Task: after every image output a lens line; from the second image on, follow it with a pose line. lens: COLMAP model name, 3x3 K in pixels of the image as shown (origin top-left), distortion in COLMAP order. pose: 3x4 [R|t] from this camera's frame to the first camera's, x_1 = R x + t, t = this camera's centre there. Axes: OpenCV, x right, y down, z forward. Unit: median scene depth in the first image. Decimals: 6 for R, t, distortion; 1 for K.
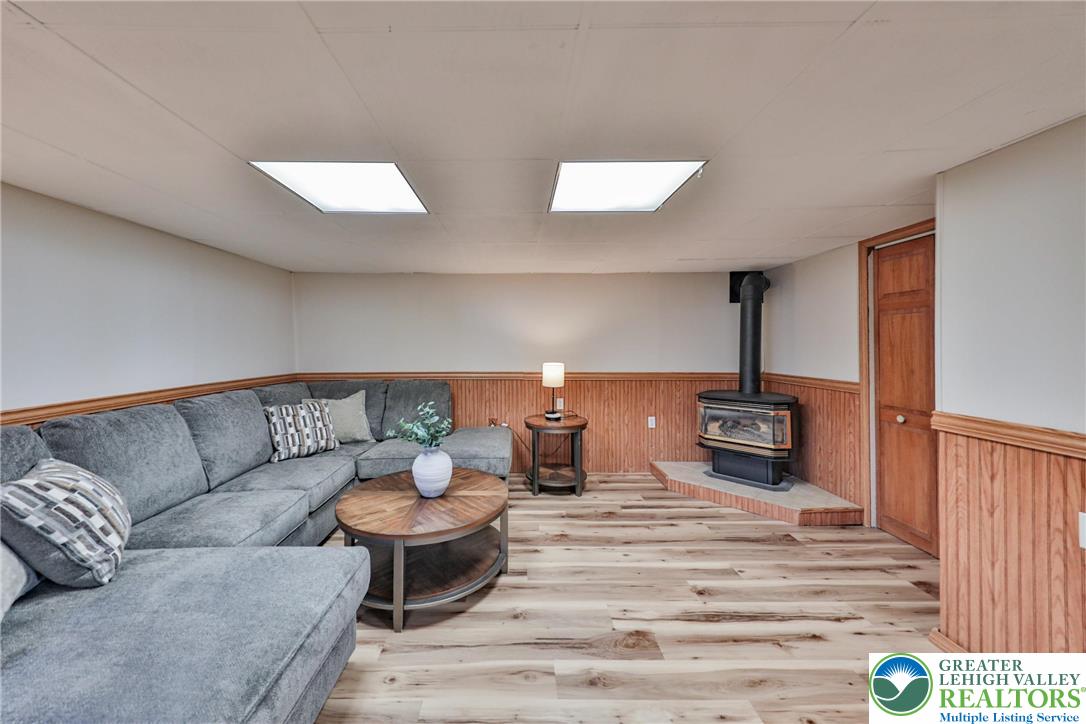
lens RADIAL K [[366.7, 0, 521.2], [0, 366.7, 341.8], [0, 0, 1]] dist [0.007775, -0.001604]
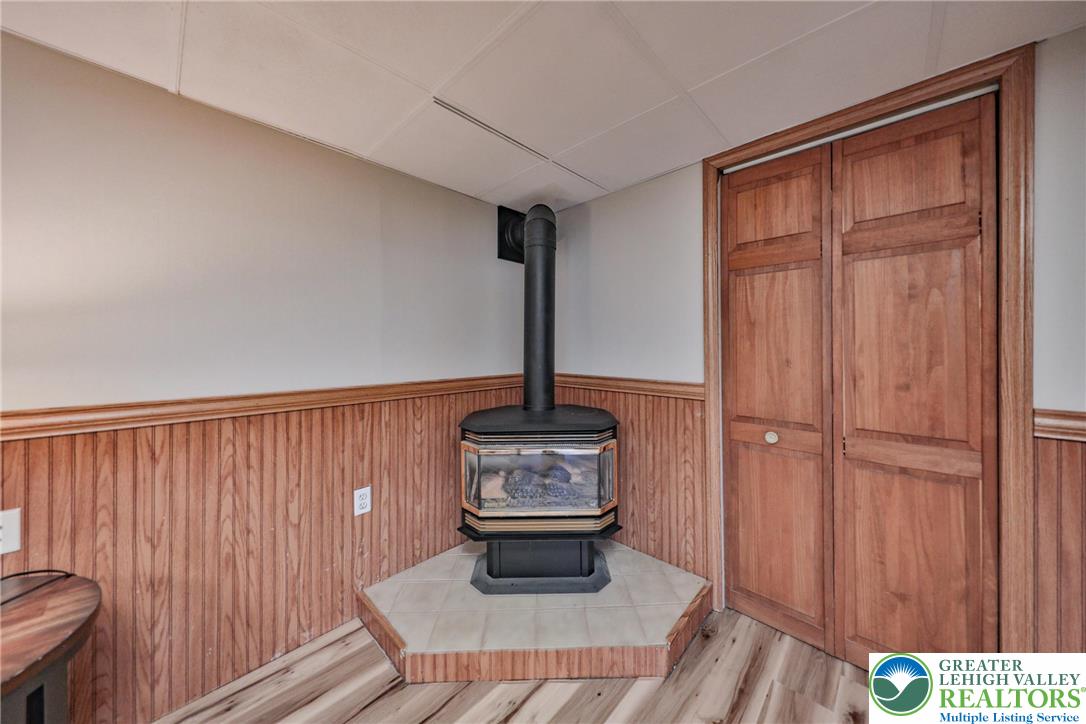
lens RADIAL K [[366.7, 0, 532.6], [0, 366.7, 346.1], [0, 0, 1]] dist [0.007775, -0.001604]
pose [[0.705065, -0.003256, 0.709135, 0.238650], [-0.004946, 0.999943, 0.009509, 0.039169], [-0.709125, -0.010212, 0.705008, 0.694481]]
